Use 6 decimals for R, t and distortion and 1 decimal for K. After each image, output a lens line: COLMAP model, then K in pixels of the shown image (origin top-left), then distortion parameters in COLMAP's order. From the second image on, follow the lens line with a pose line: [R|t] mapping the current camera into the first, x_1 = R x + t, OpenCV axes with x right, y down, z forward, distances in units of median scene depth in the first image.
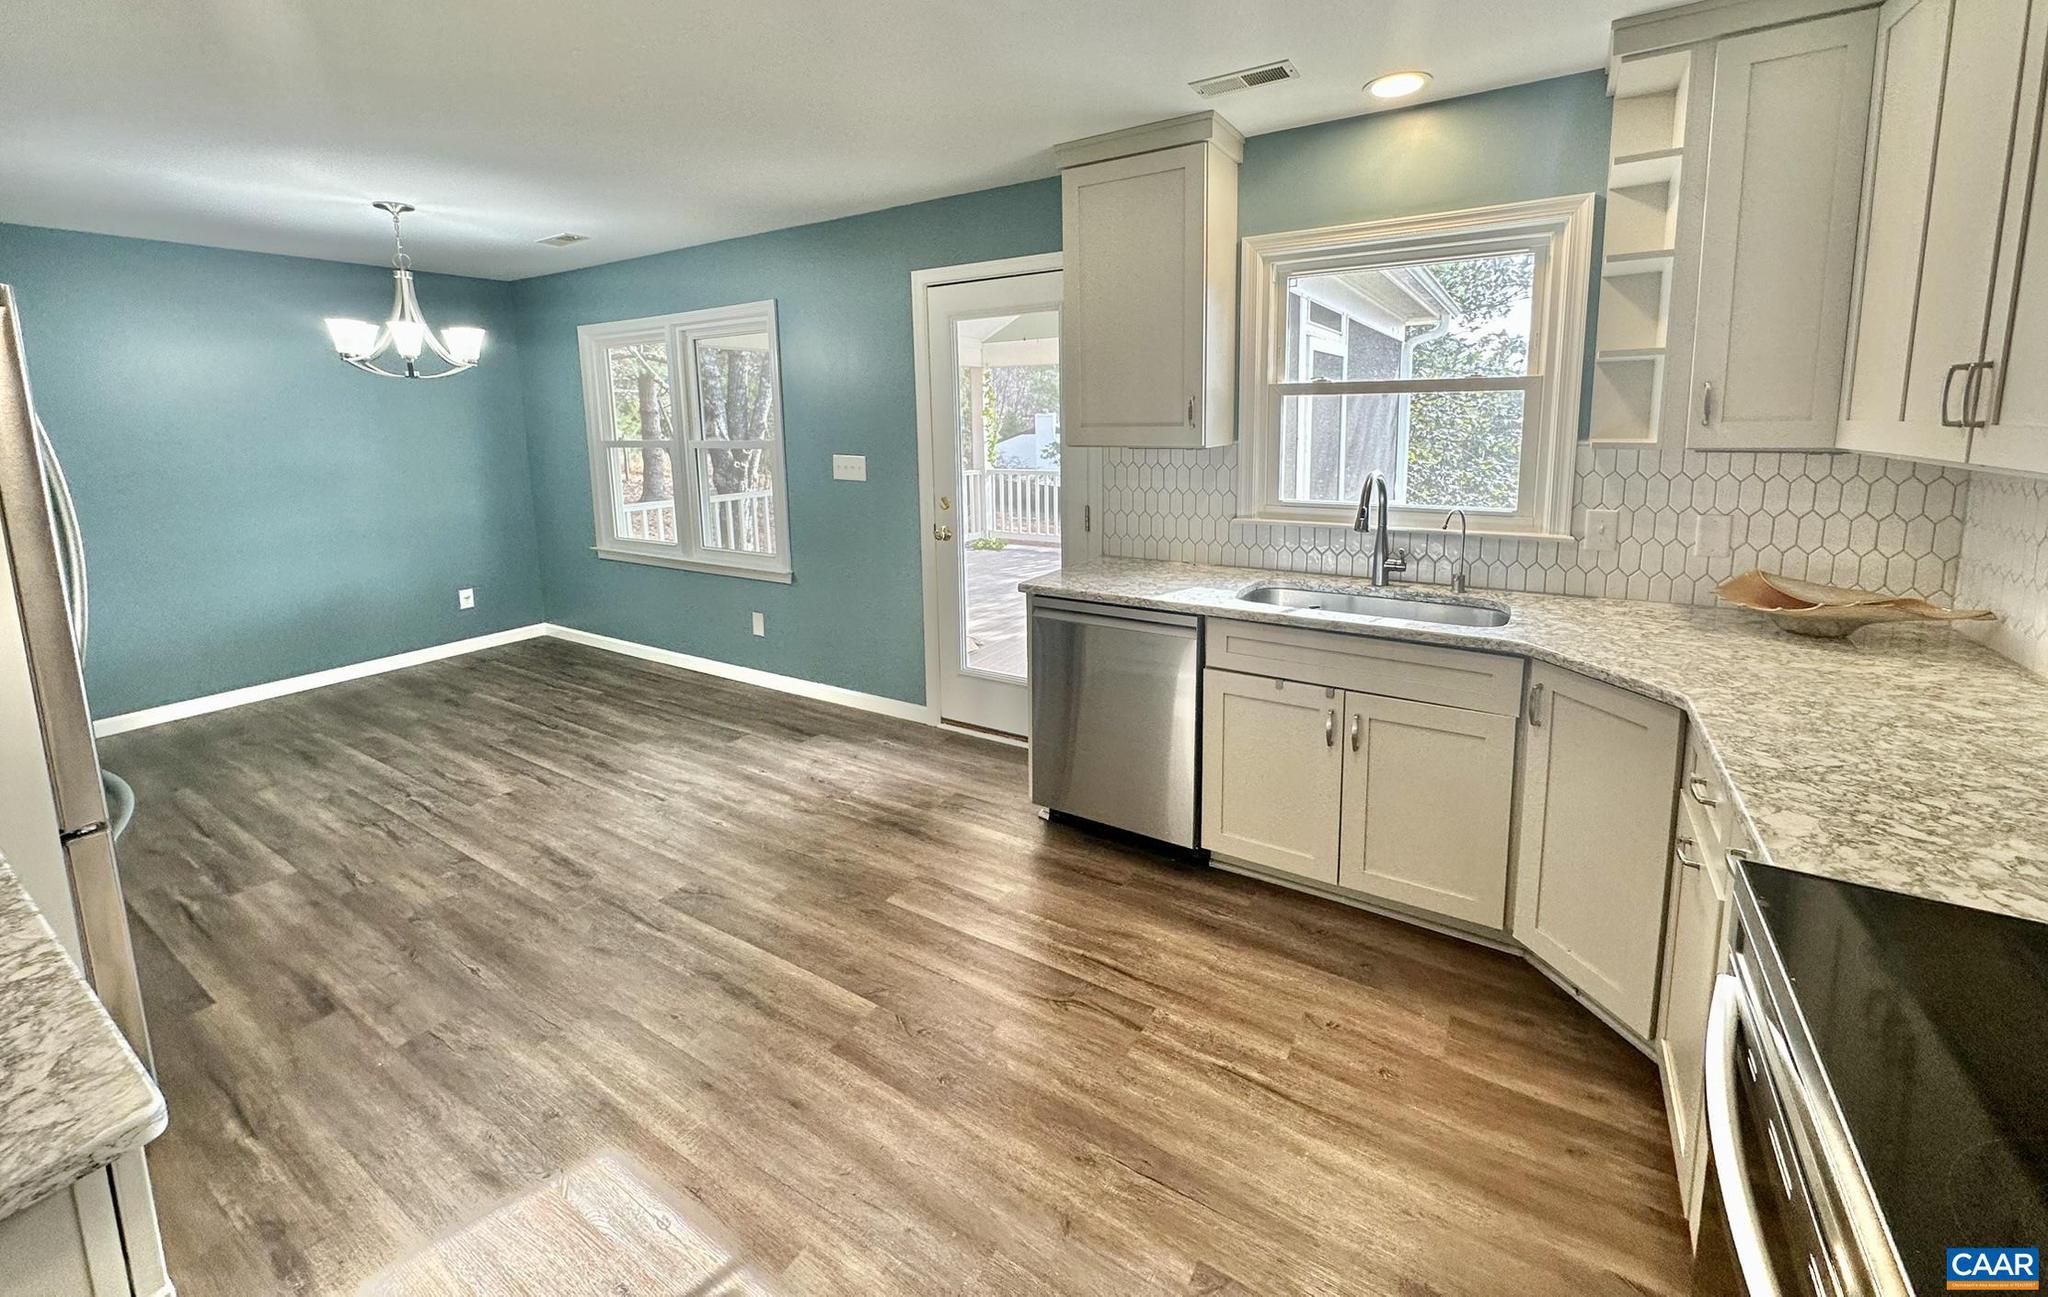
lens RADIAL K [[822.8, 0, 1022.1], [0, 822.8, 525.5], [0, 0, 1]] dist [0.000862, 0.000455]
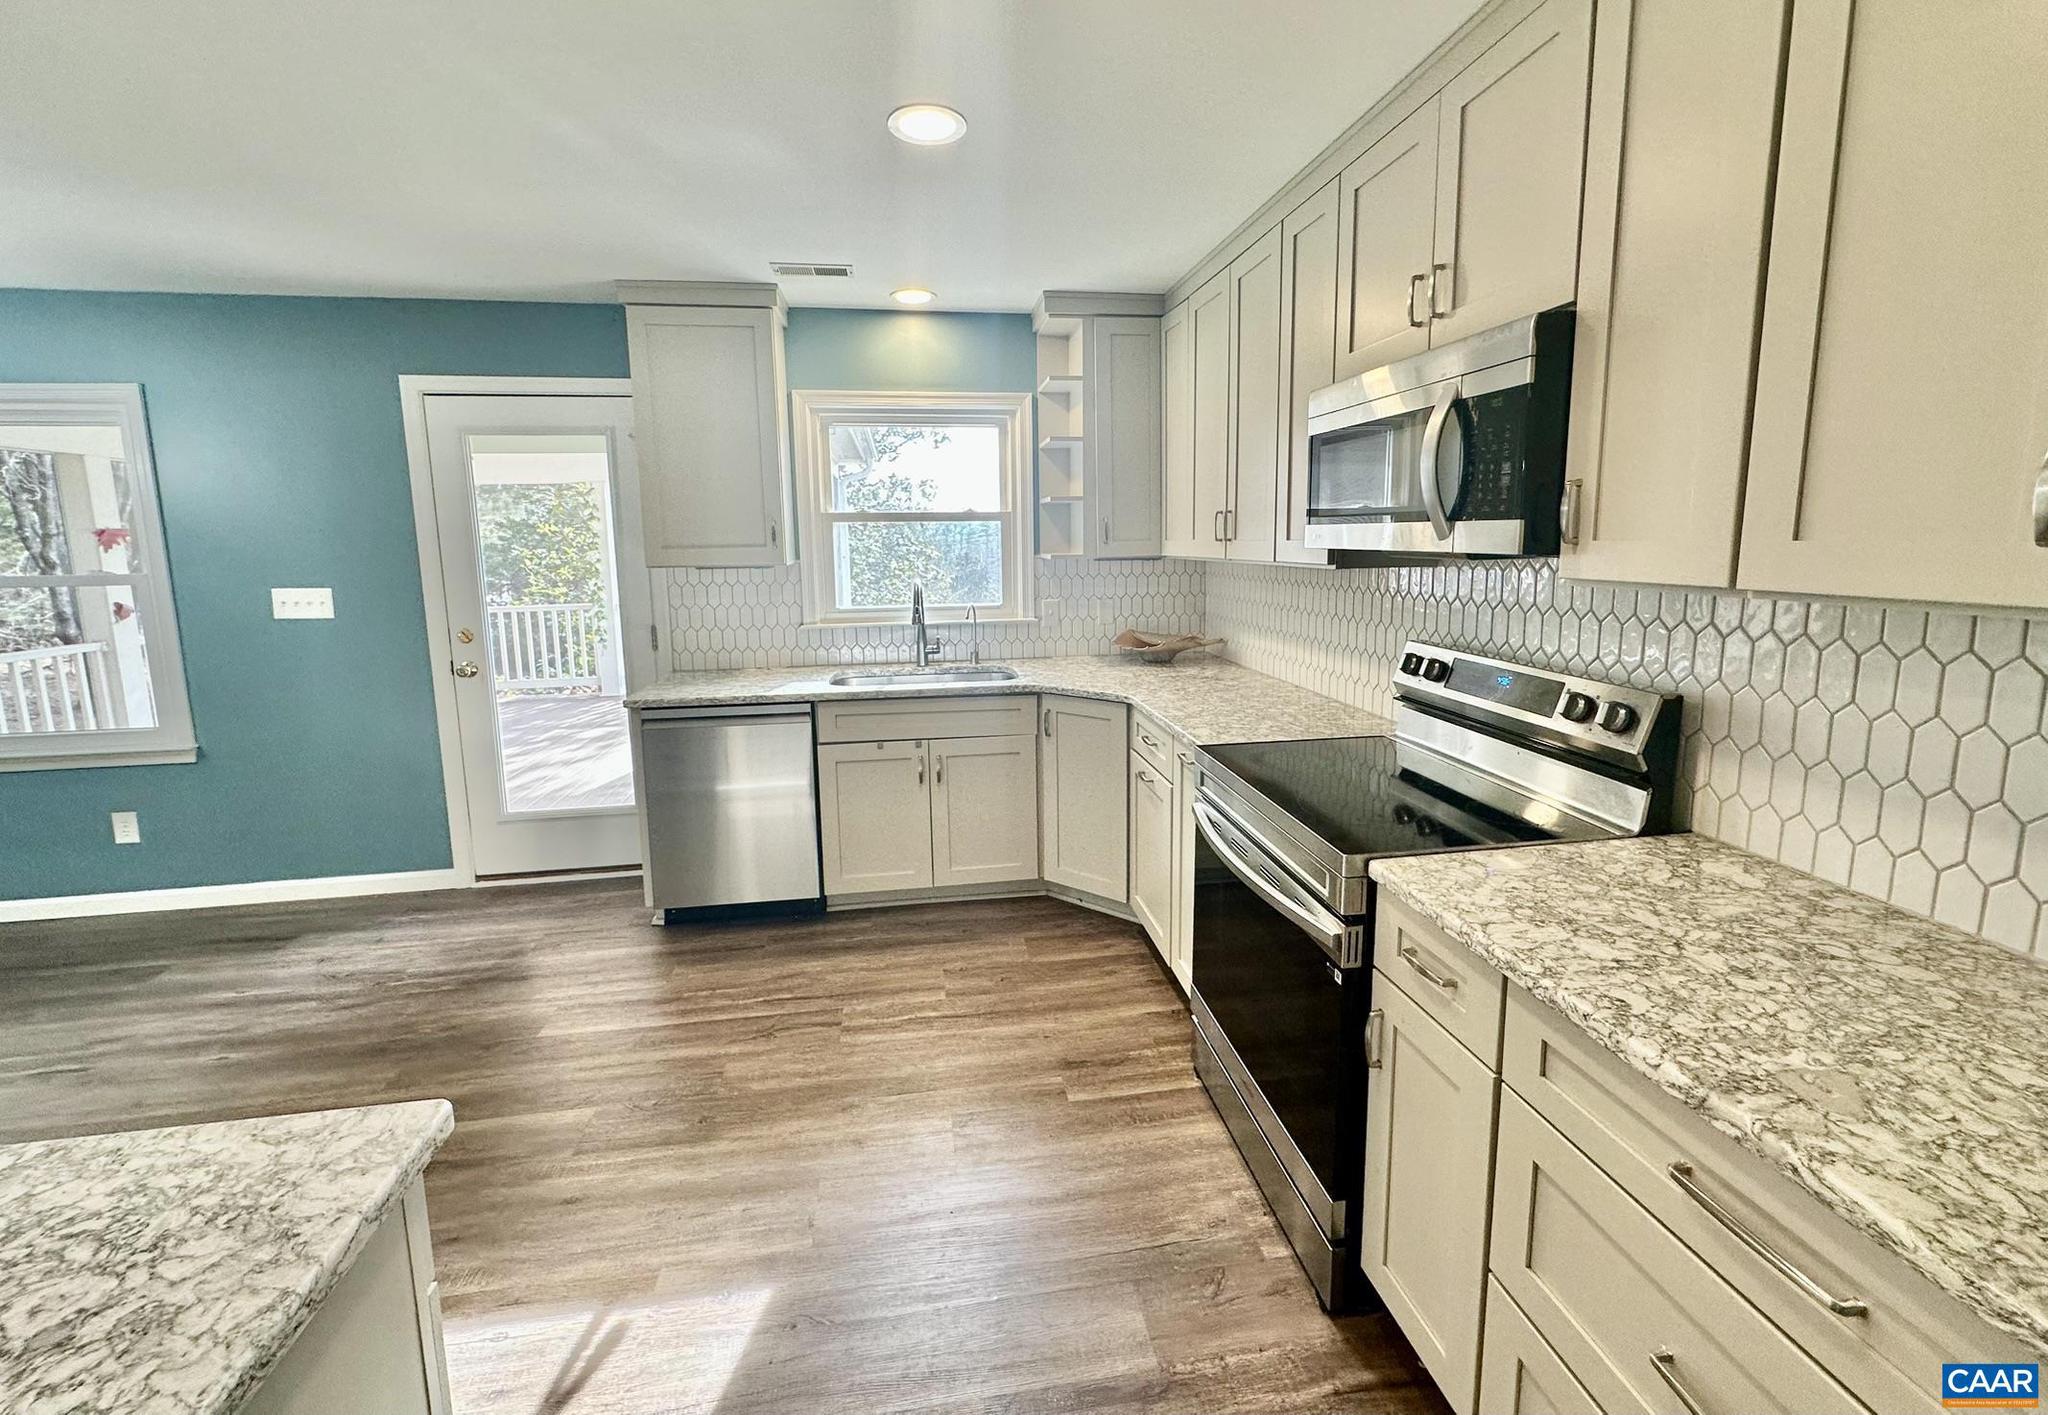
lens RADIAL K [[820.8, 0, 1024.7], [0, 820.8, 645.4], [0, 0, 1]] dist [0.002418, -0.001452]
pose [[0.756979, -0.081702, 0.648311, -0.301730], [0.089676, 0.995754, 0.020781, 0.027198], [-0.647256, 0.042407, 0.761092, -0.118152]]
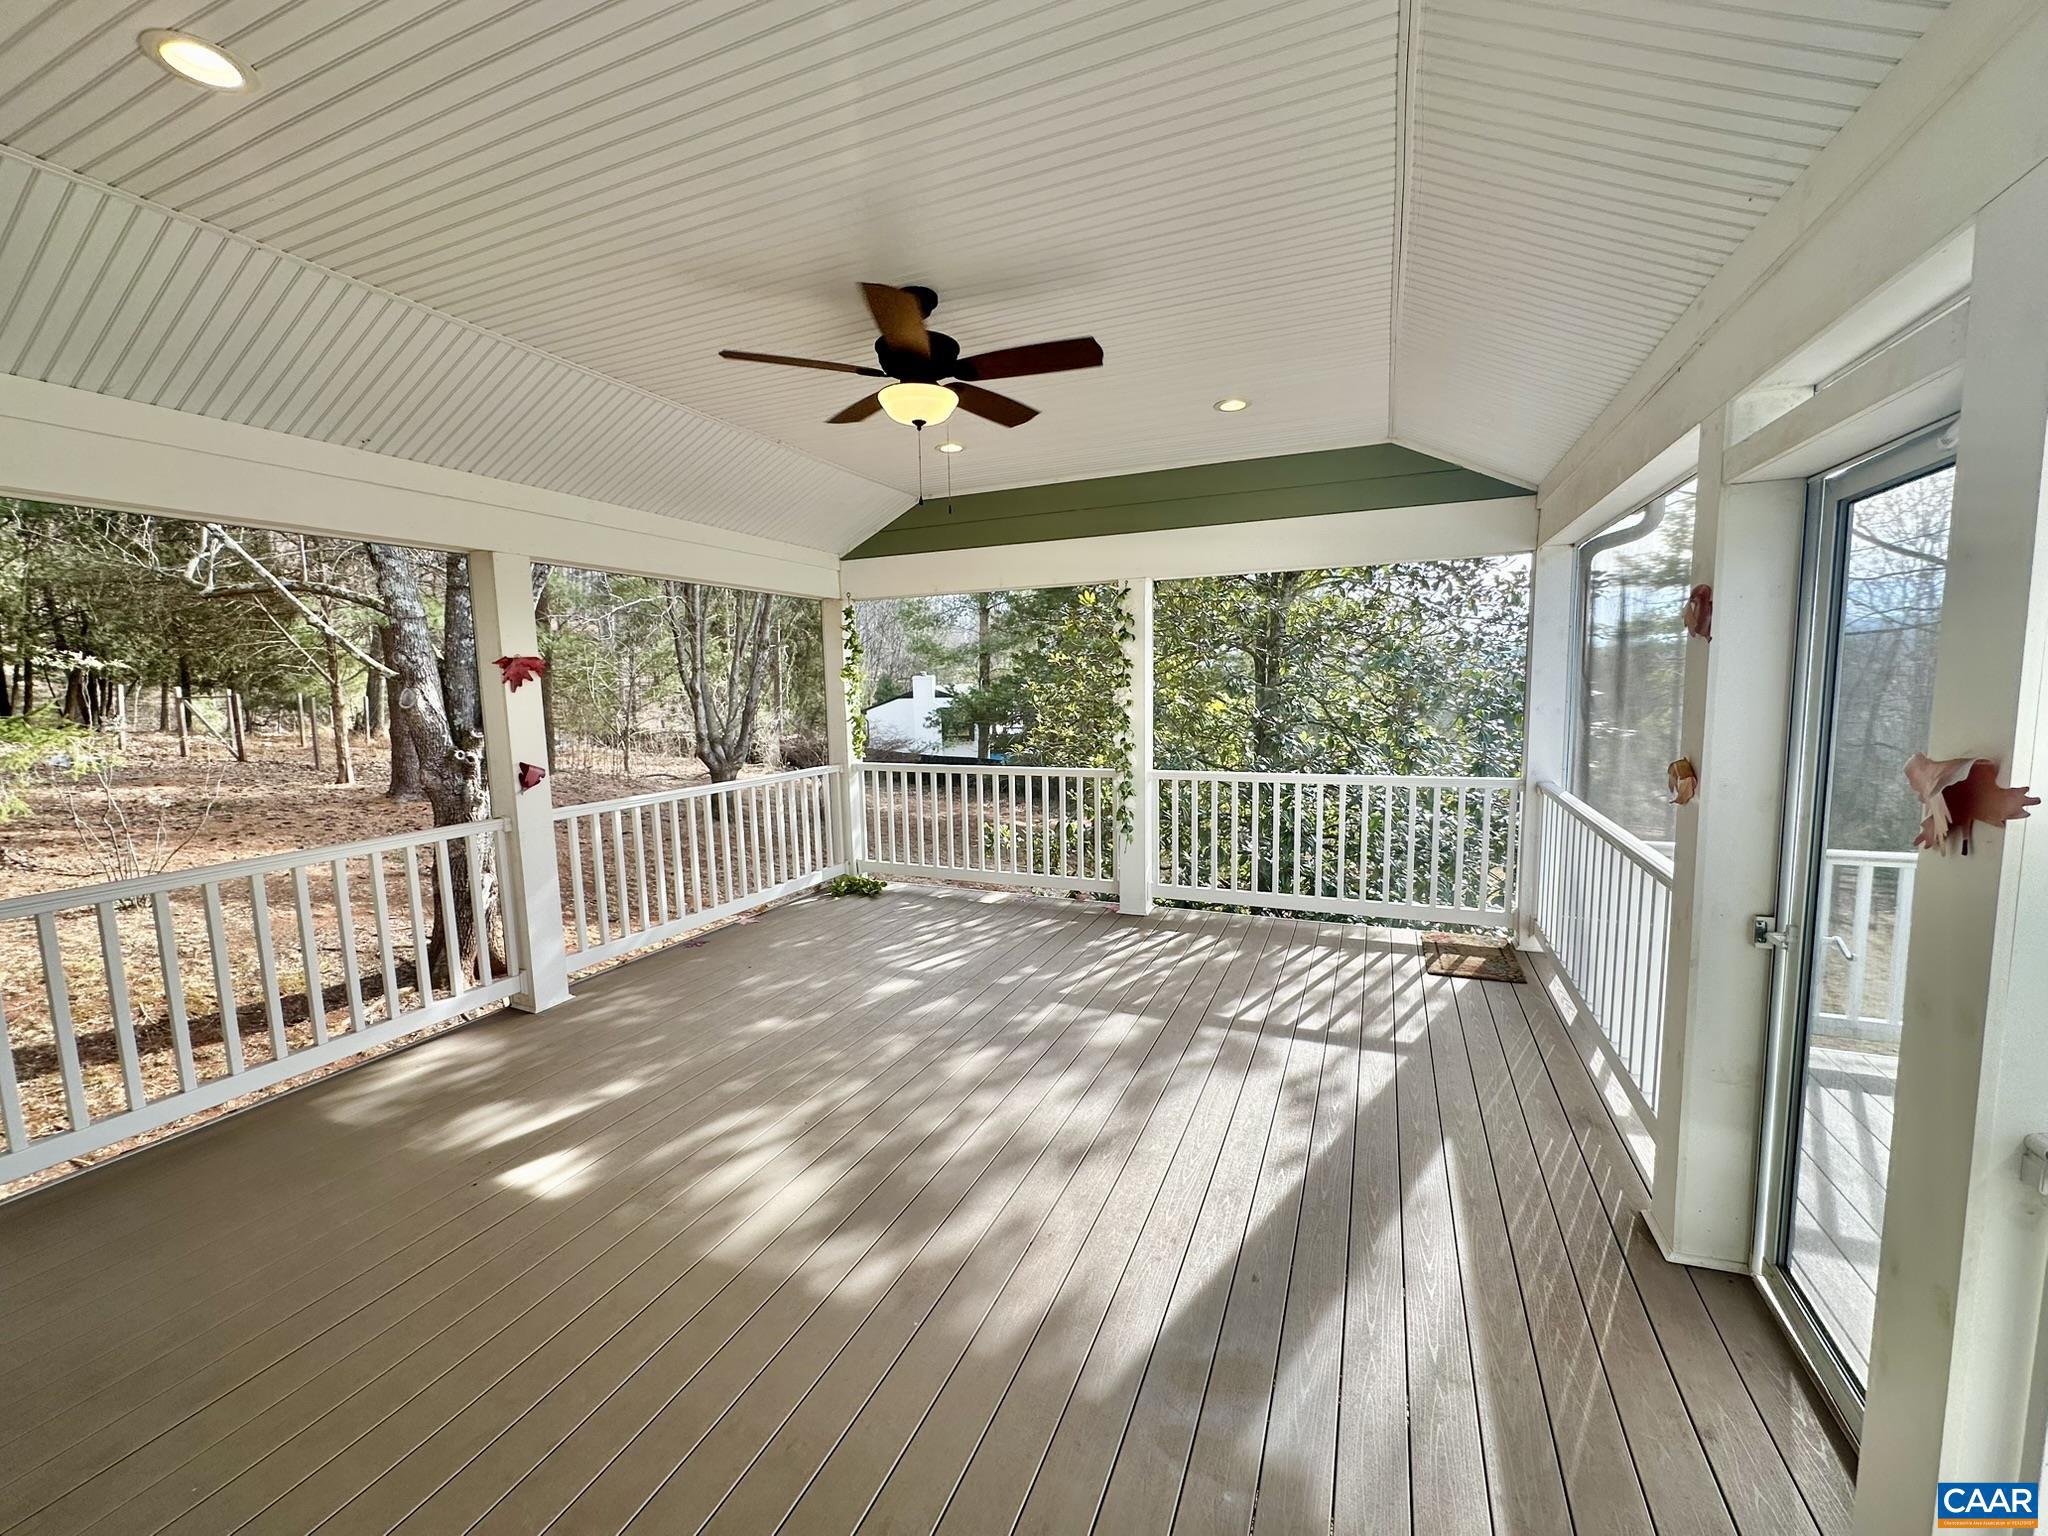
lens RADIAL K [[818.6, 0, 1022.2], [0, 818.6, 765.6], [0, 0, 1]] dist [0.001079, -0.001355]
pose [[0.988603, -0.020832, 0.149096, -0.028523], [0.024722, 0.999399, -0.024290, -0.182743], [-0.148501, 0.027699, 0.988524, 1.391806]]
